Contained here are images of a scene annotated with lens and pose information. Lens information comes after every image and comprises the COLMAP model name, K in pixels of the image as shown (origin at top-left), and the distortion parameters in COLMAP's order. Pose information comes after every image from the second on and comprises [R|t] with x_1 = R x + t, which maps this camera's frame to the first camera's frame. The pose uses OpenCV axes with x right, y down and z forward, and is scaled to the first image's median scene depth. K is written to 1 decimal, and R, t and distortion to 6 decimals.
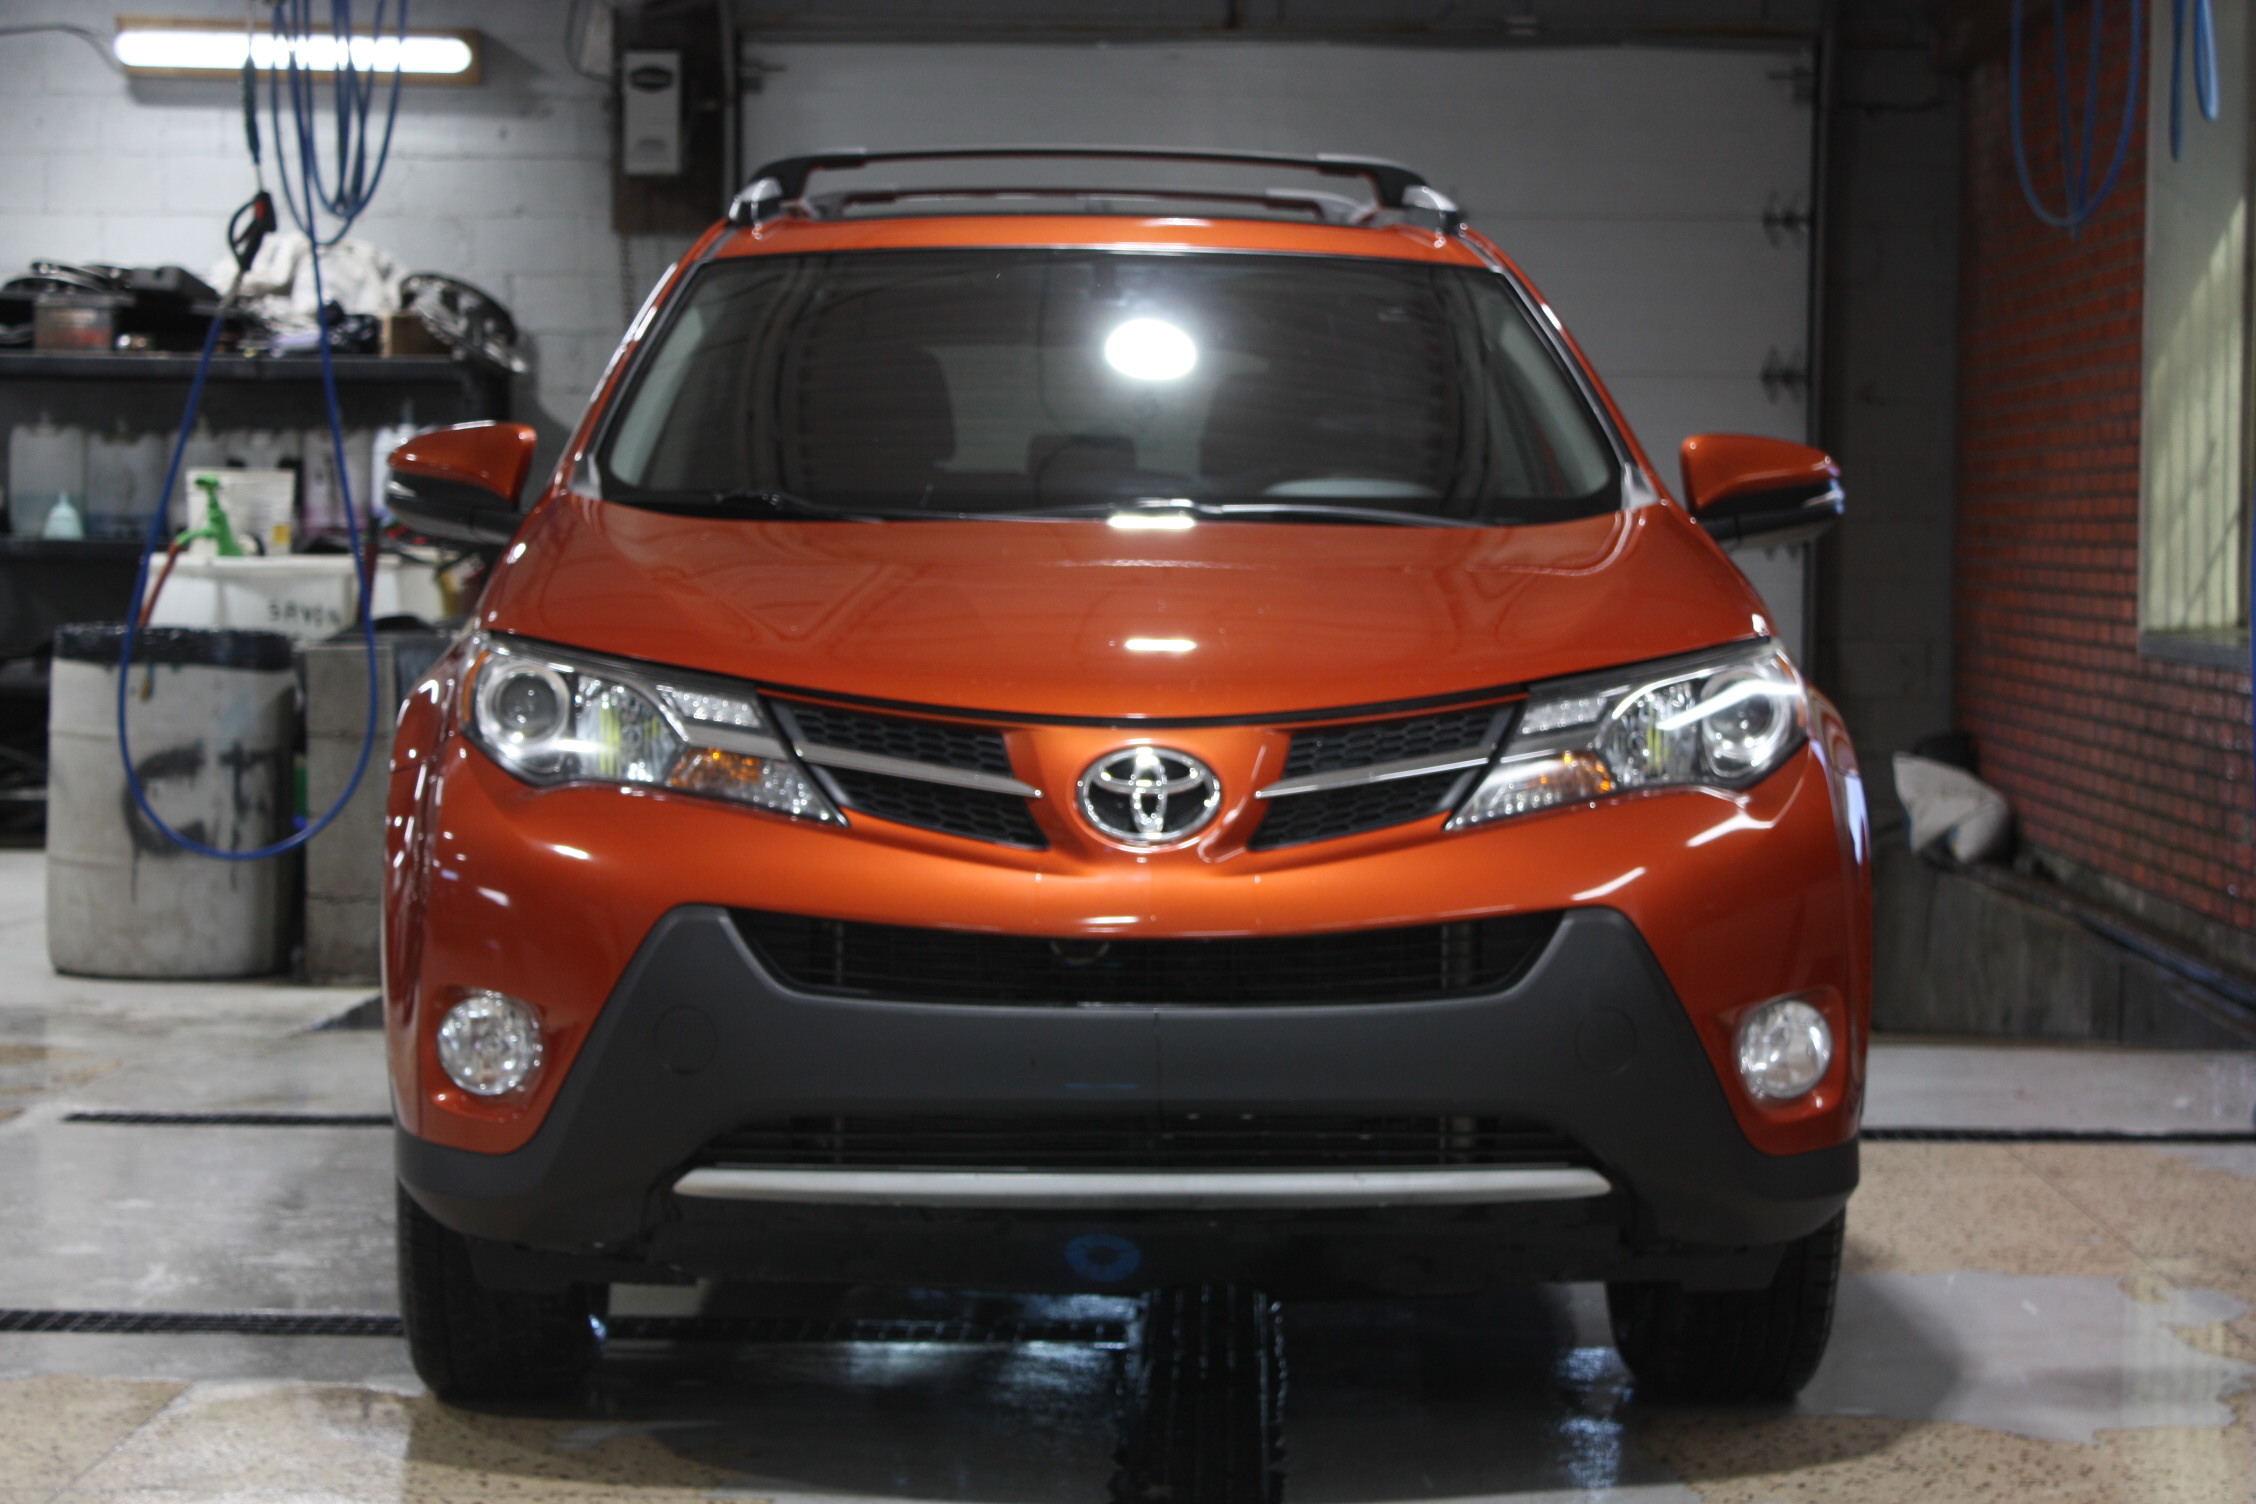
lens RADIAL K [[4847.2, 0, 1128.0], [0, 4847.2, 752.1], [0, 0, 1]] dist [0.046640, 0.000000]
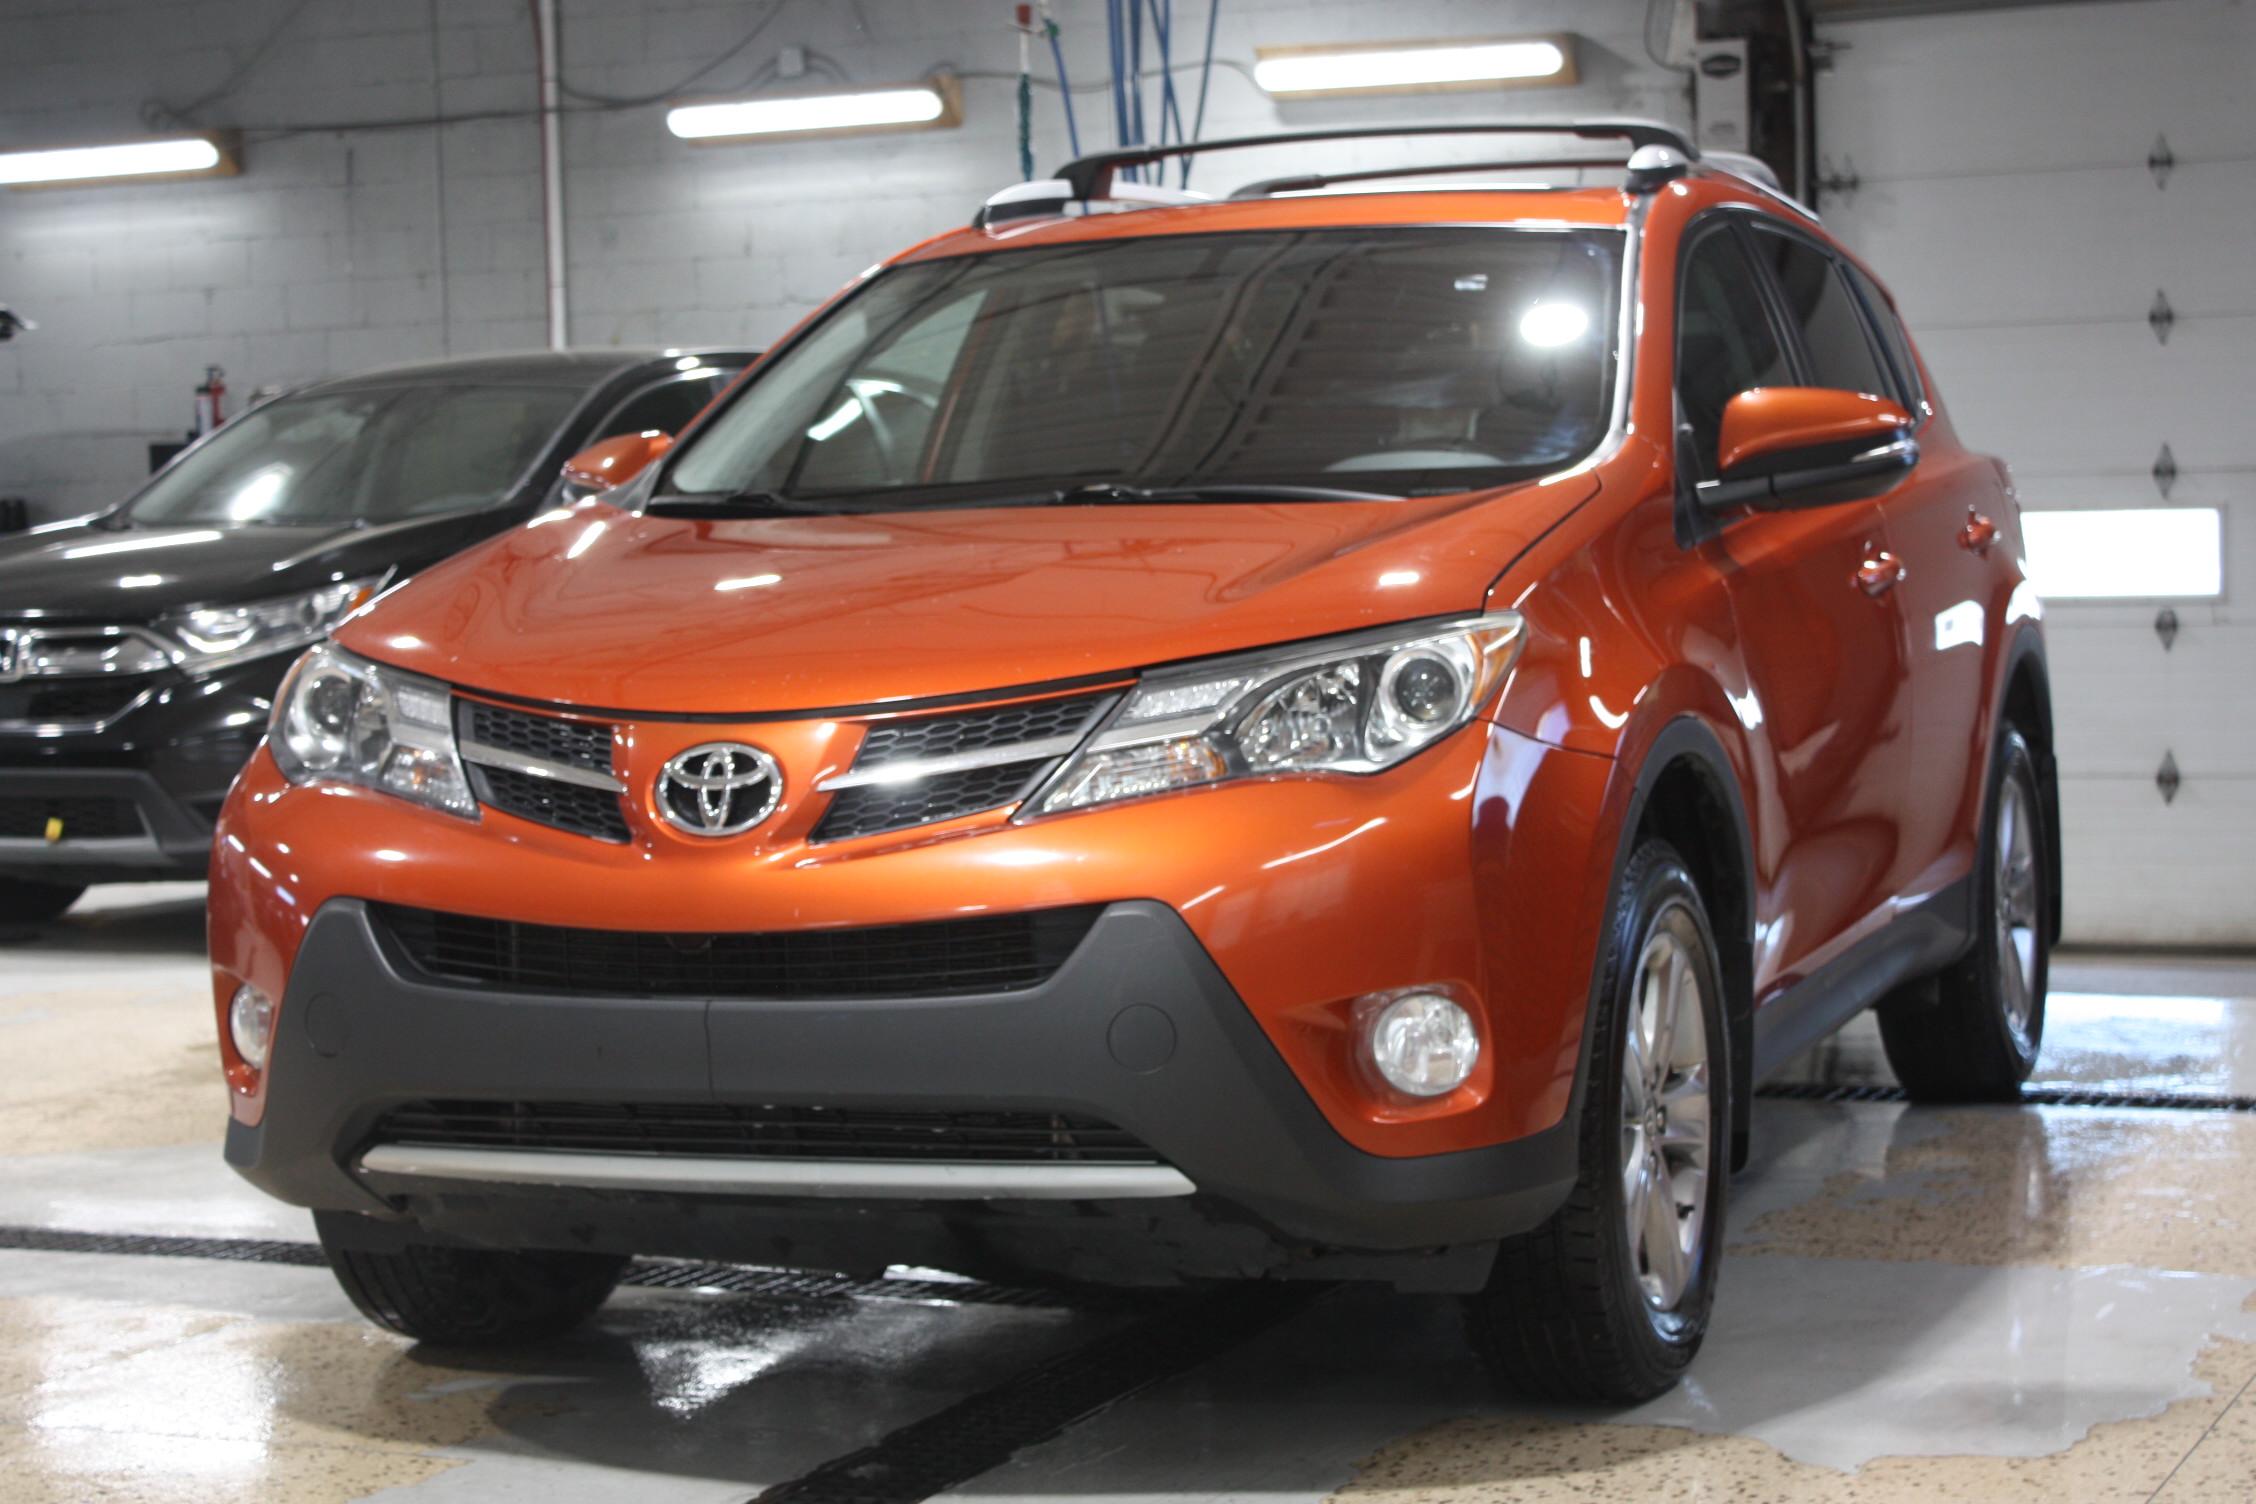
lens RADIAL K [[4323.8, 0, 1128.2], [0, 4323.8, 754.5], [0, 0, 1]] dist [0.082203, 0.000000]
pose [[0.920749, -0.012838, -0.389944, 0.424305], [0.019572, 0.999720, 0.013301, -0.008528], [0.389664, -0.019879, 0.920742, 0.198277]]
